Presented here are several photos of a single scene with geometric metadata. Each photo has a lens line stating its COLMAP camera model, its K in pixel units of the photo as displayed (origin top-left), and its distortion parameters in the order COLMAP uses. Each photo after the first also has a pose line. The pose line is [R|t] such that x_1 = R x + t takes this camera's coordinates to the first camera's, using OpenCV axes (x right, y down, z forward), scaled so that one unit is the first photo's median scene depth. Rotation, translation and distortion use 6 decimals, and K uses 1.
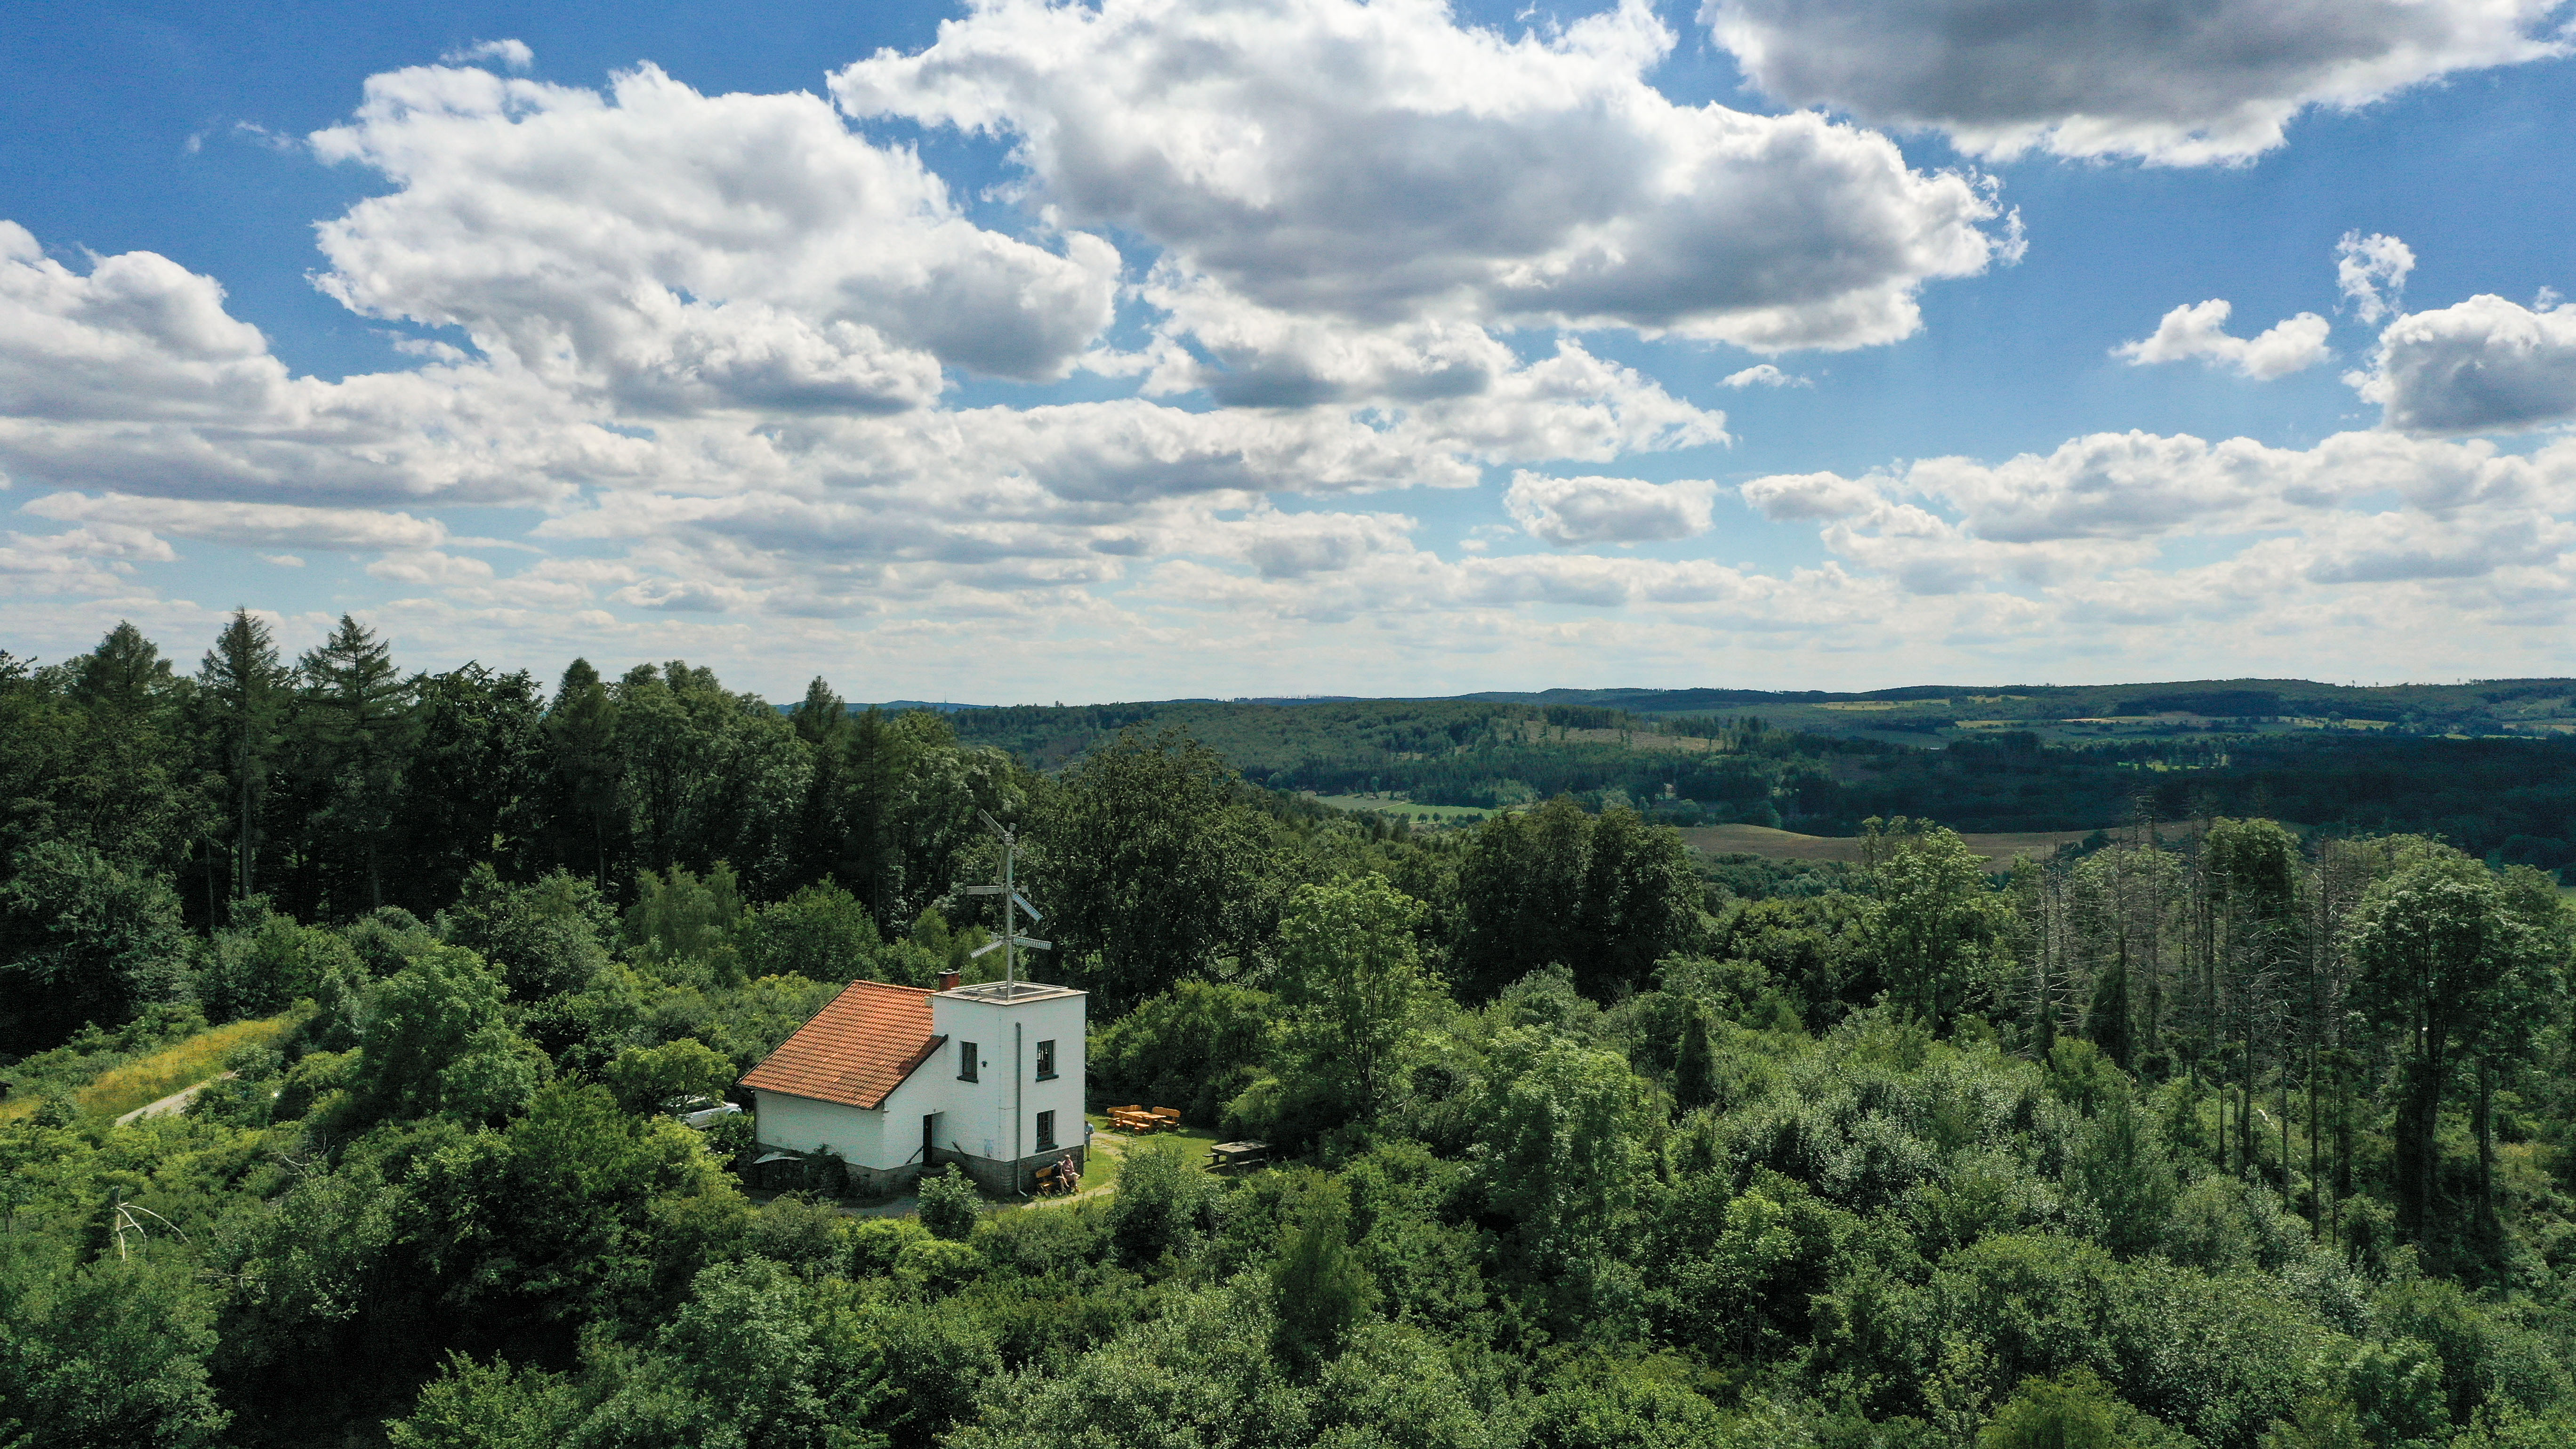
lens RADIAL K [[2053.0, 0, 1293.8], [0, 2053.0, 713.5], [0, 0, 1]] dist [0.022176, 0.000461]
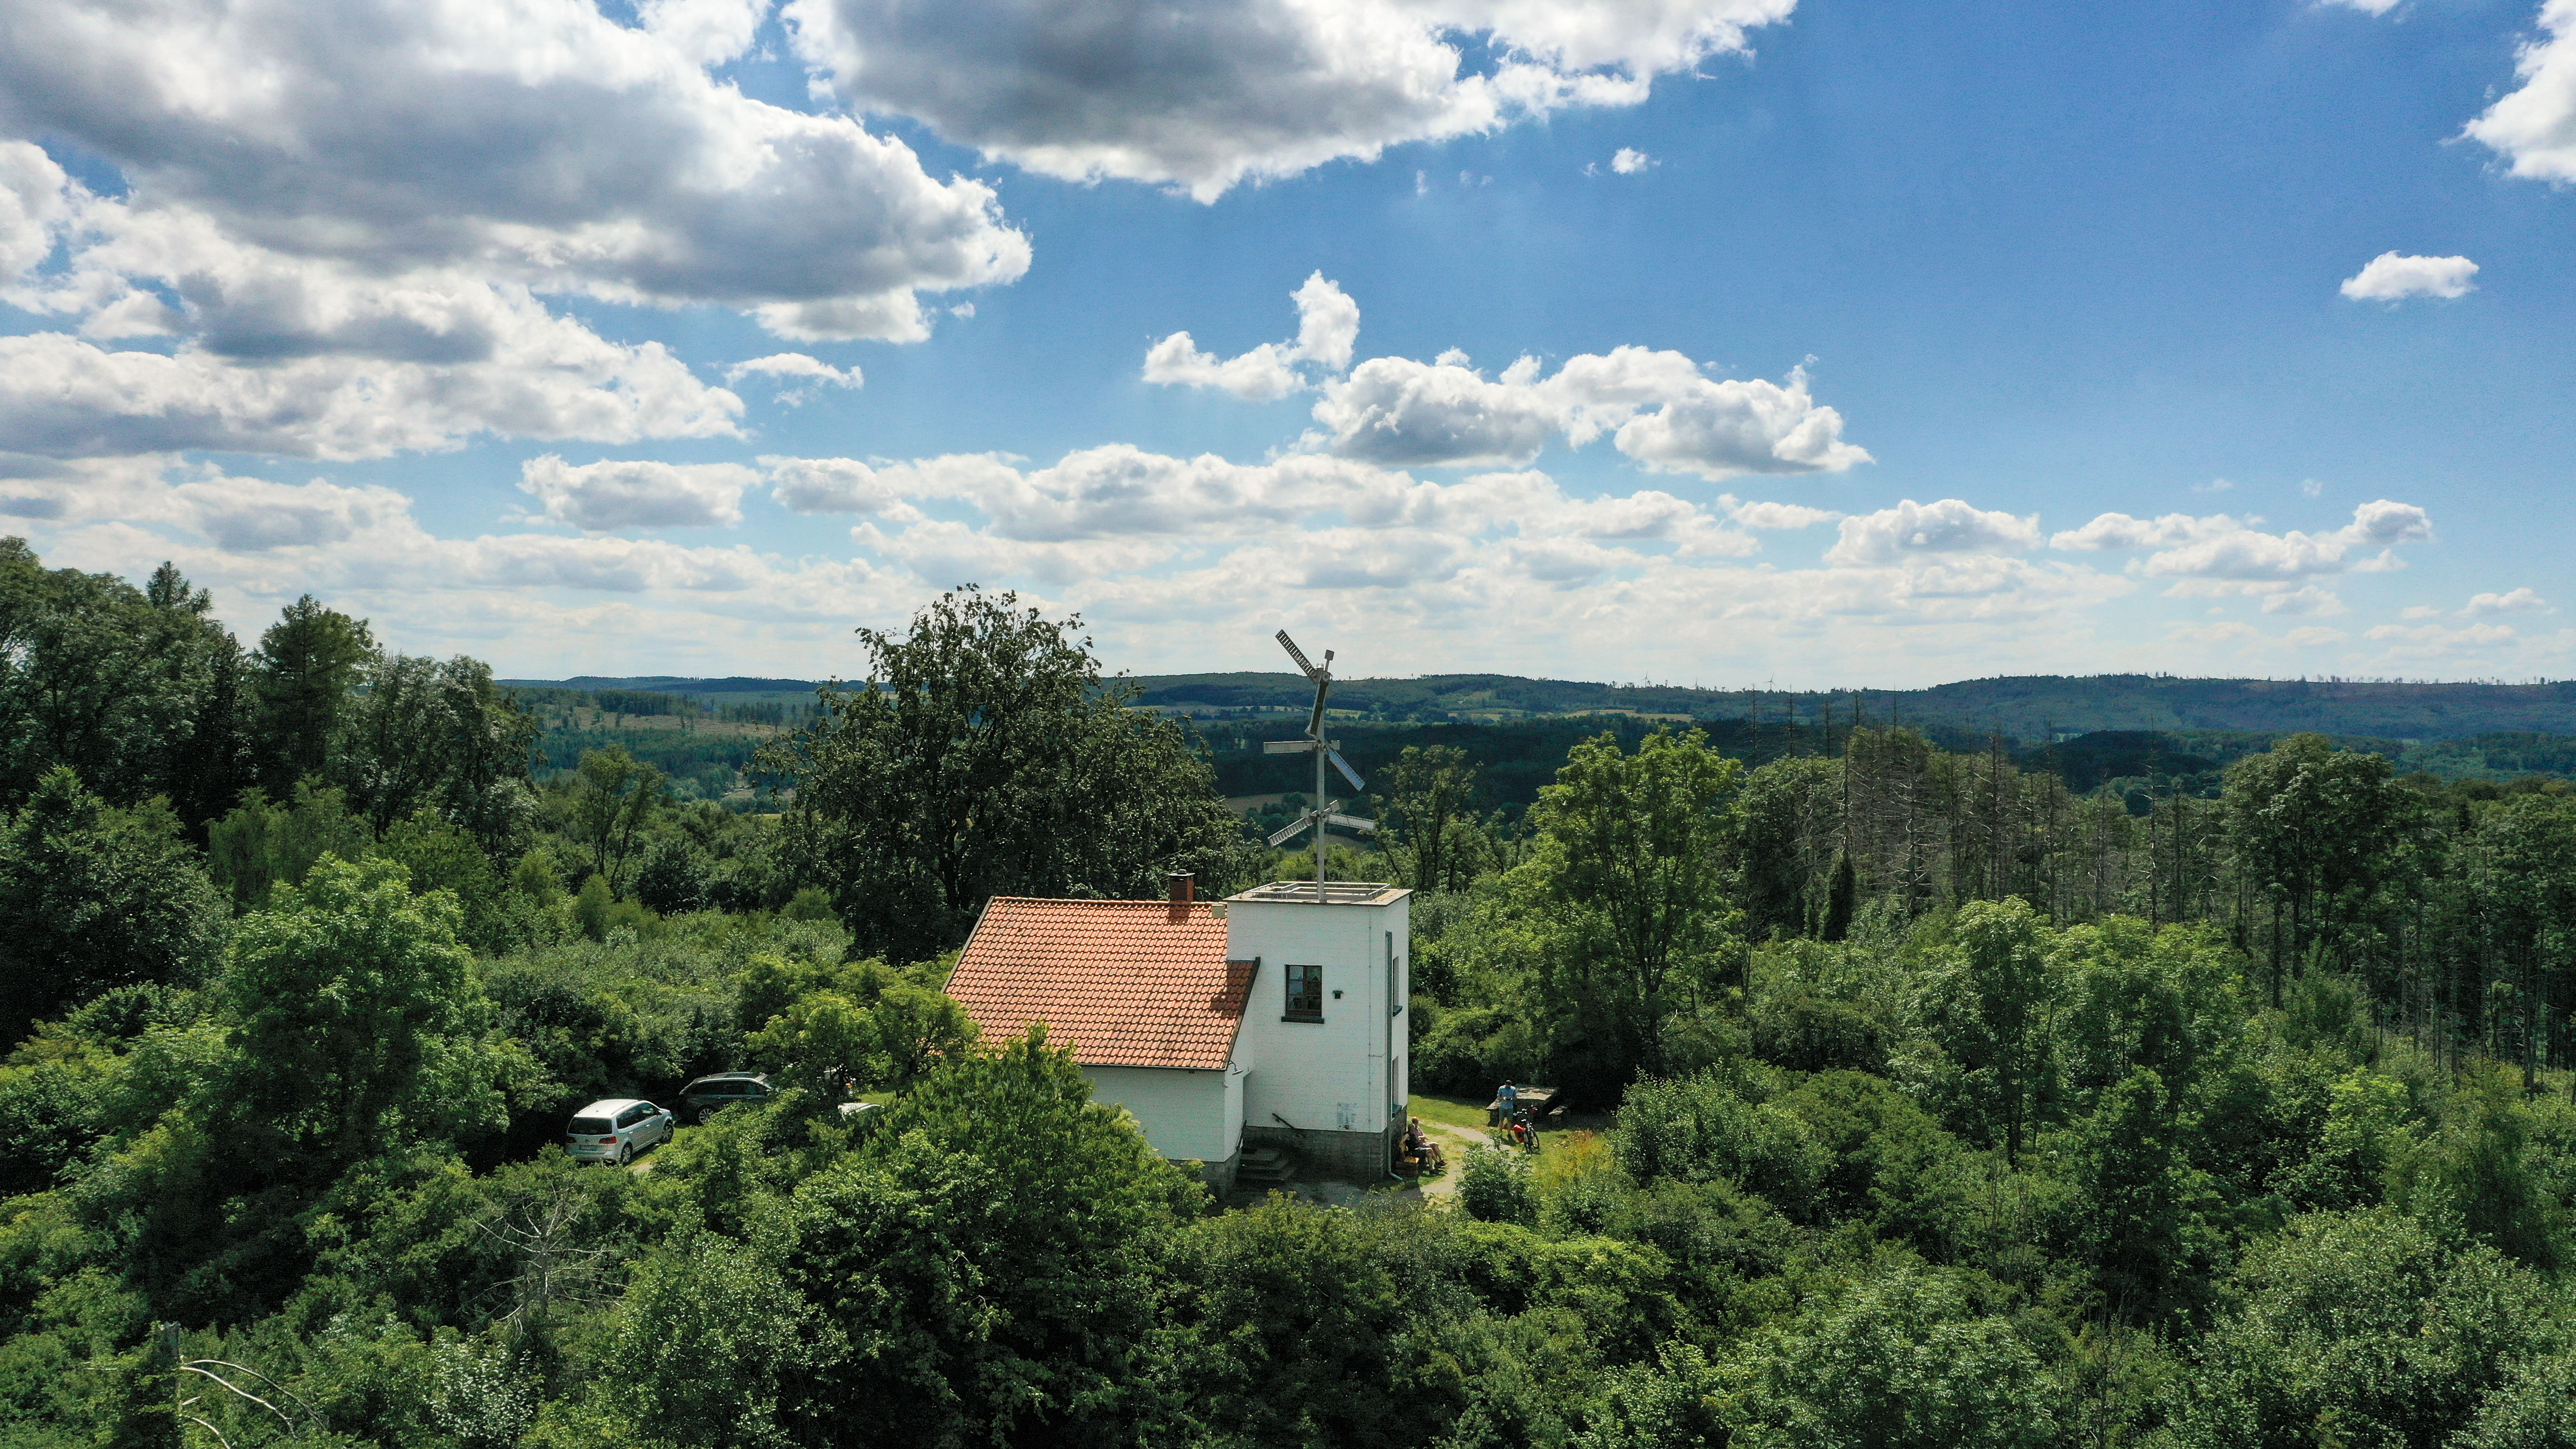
lens RADIAL K [[2053.0, 0, 1293.8], [0, 2053.0, 713.5], [0, 0, 1]] dist [0.022176, 0.000461]
pose [[0.893379, 0.000276, 0.449303, -0.436960], [-0.002082, 0.999992, 0.003526, 0.068998], [-0.449298, -0.004086, 0.893372, 0.366240]]
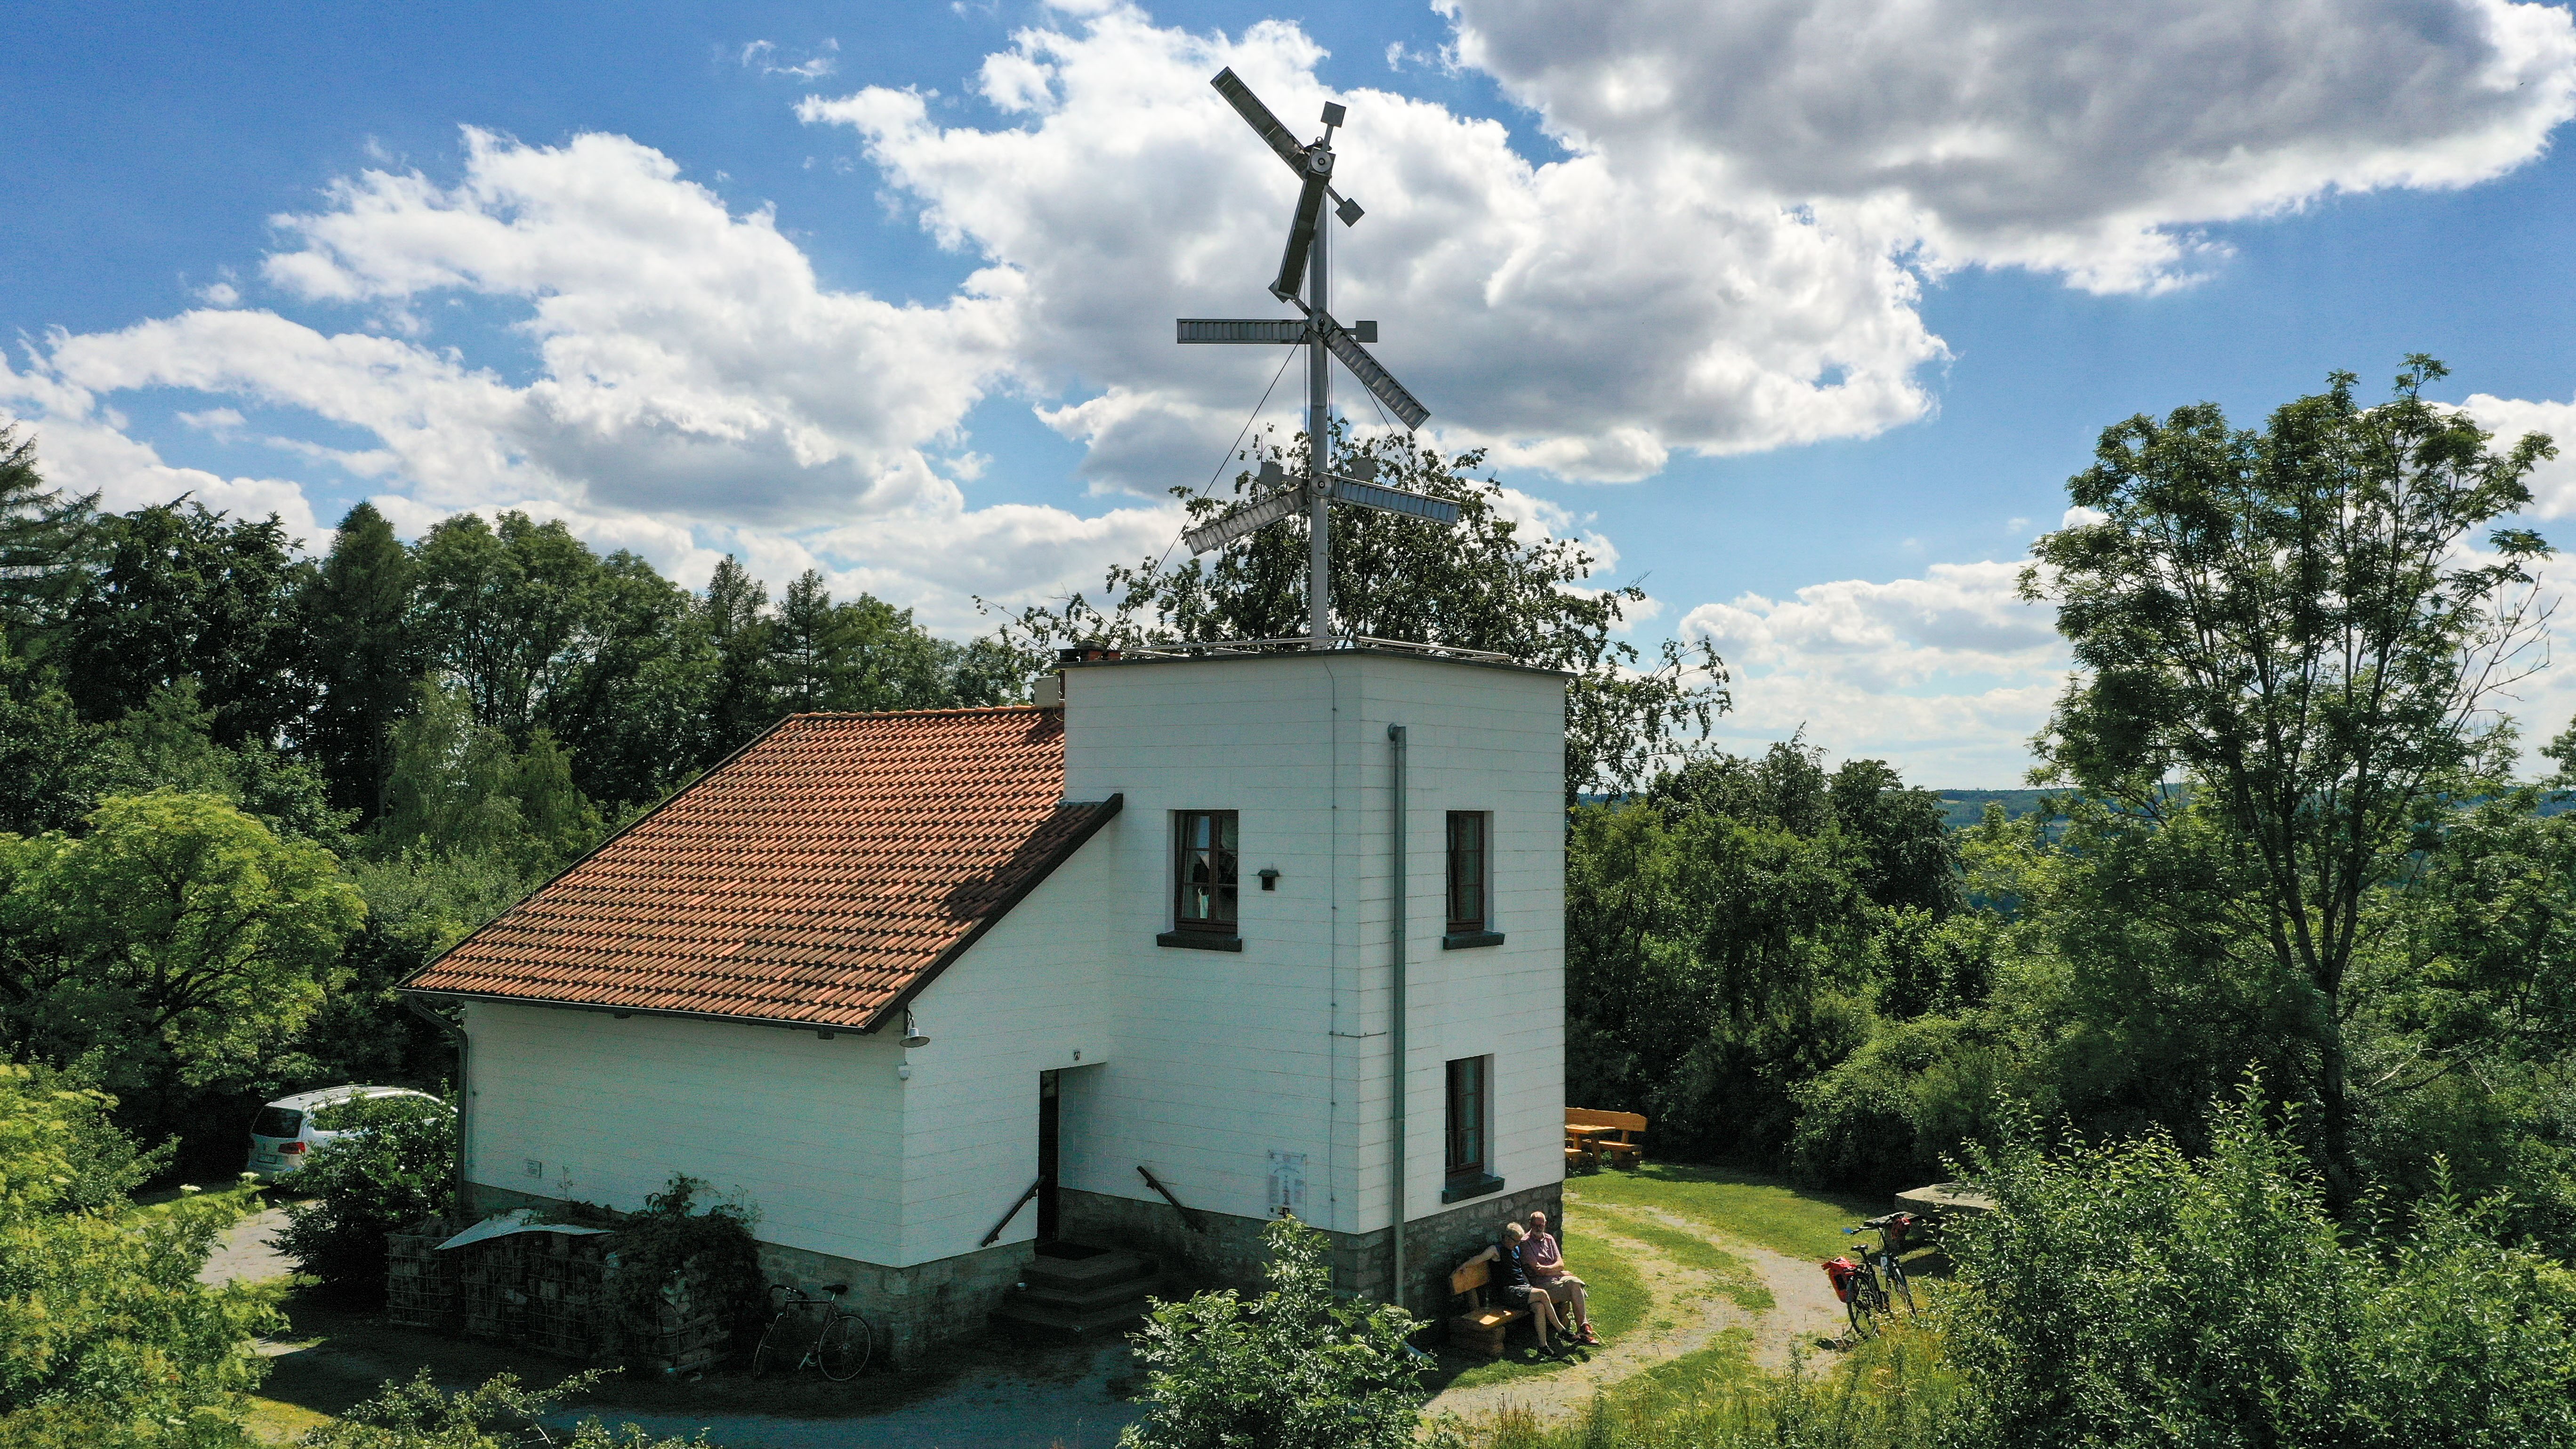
lens RADIAL K [[2053.0, 0, 1293.8], [0, 2053.0, 713.5], [0, 0, 1]] dist [0.022176, 0.000461]
pose [[0.999341, 0.003882, 0.036095, -0.145712], [-0.001994, 0.998634, -0.052204, 0.150717], [-0.036249, 0.052097, 0.997984, 0.668947]]
